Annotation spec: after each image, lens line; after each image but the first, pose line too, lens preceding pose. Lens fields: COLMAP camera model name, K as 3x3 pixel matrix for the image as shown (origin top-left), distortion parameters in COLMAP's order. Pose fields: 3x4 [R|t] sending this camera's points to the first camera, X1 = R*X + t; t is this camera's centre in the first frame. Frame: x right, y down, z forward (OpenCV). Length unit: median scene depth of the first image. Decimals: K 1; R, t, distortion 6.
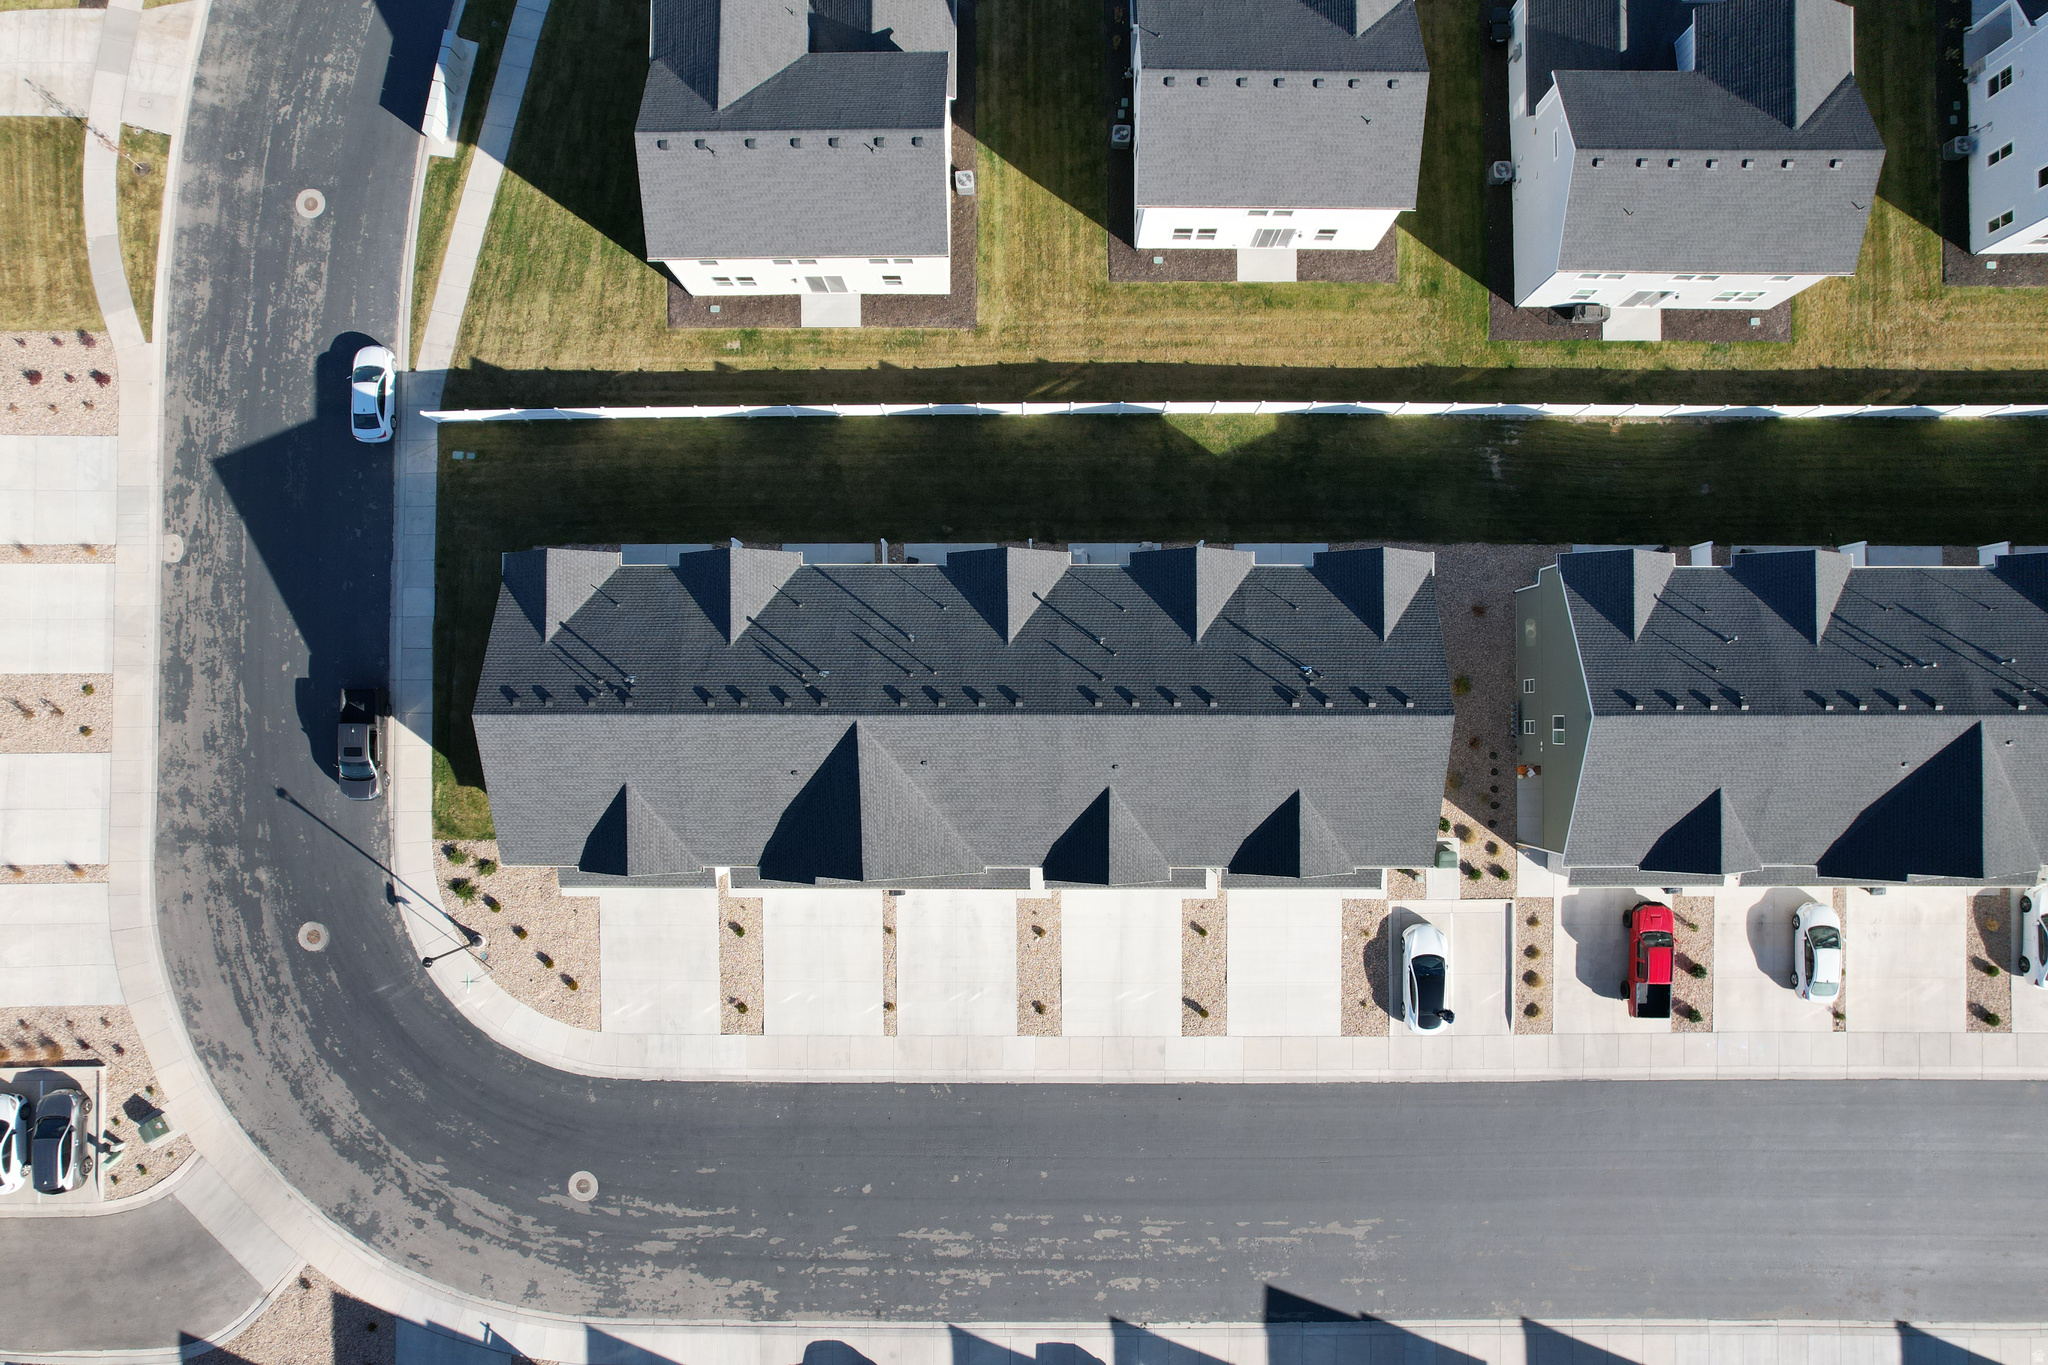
lens RADIAL K [[1306.3, 0, 1019.1], [0, 1306.3, 686.0], [0, 0, 1]] dist [-0.073172, 0.061262]
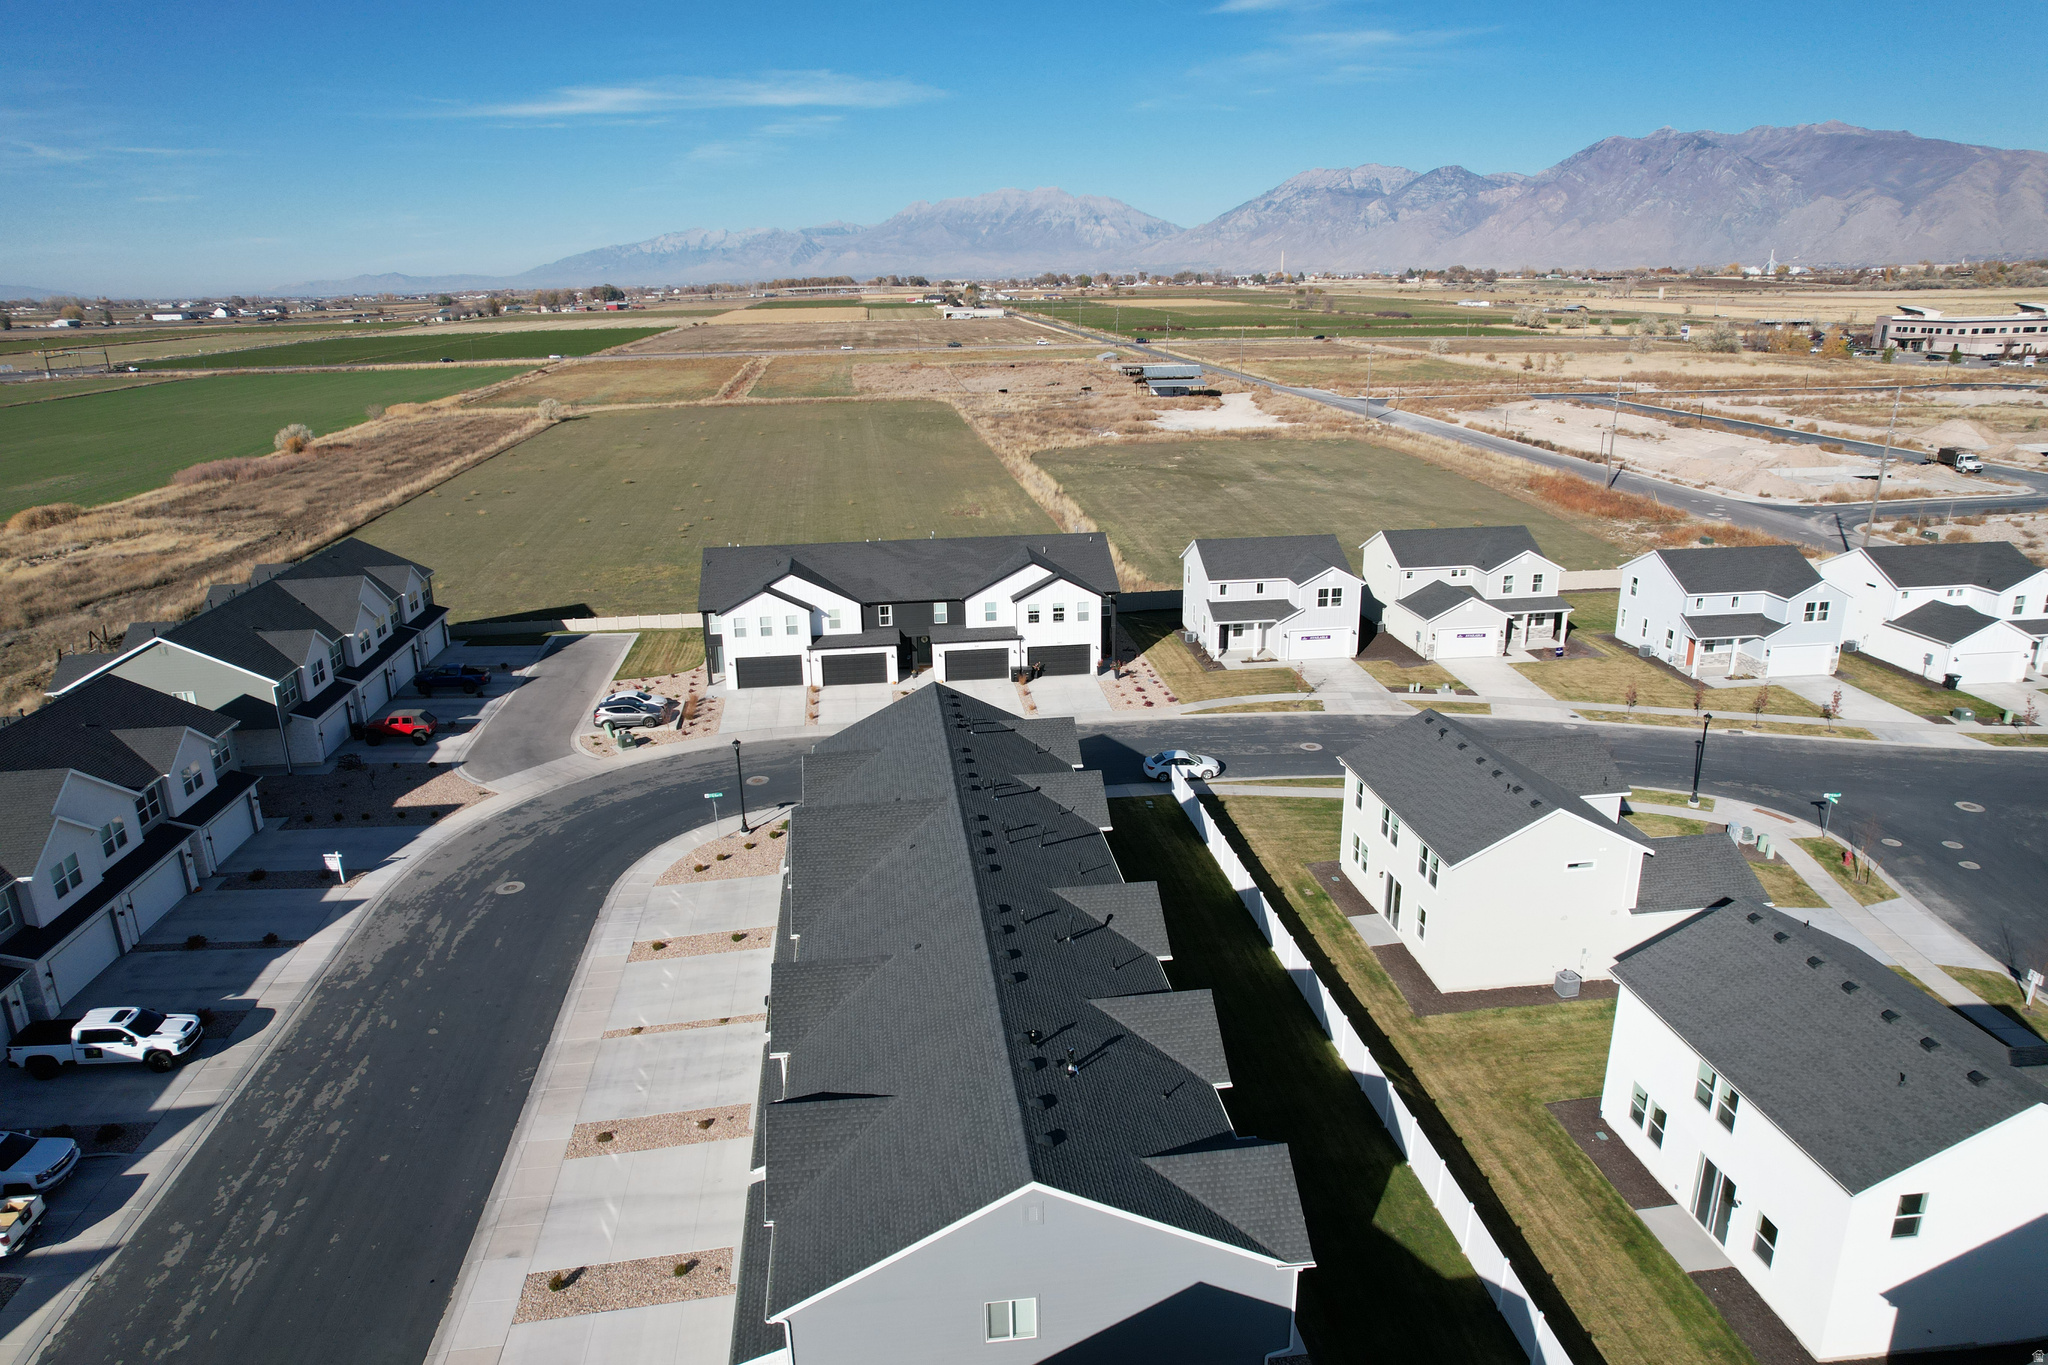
lens RADIAL K [[1306.3, 0, 1021.6], [0, 1306.3, 685.0], [0, 0, 1]] dist [-0.073172, 0.061262]
pose [[0.122251, 0.307033, -0.943814, 0.686345], [-0.991830, 0.072720, -0.104814, 0.062550], [0.036453, 0.948916, 0.313415, 0.509300]]
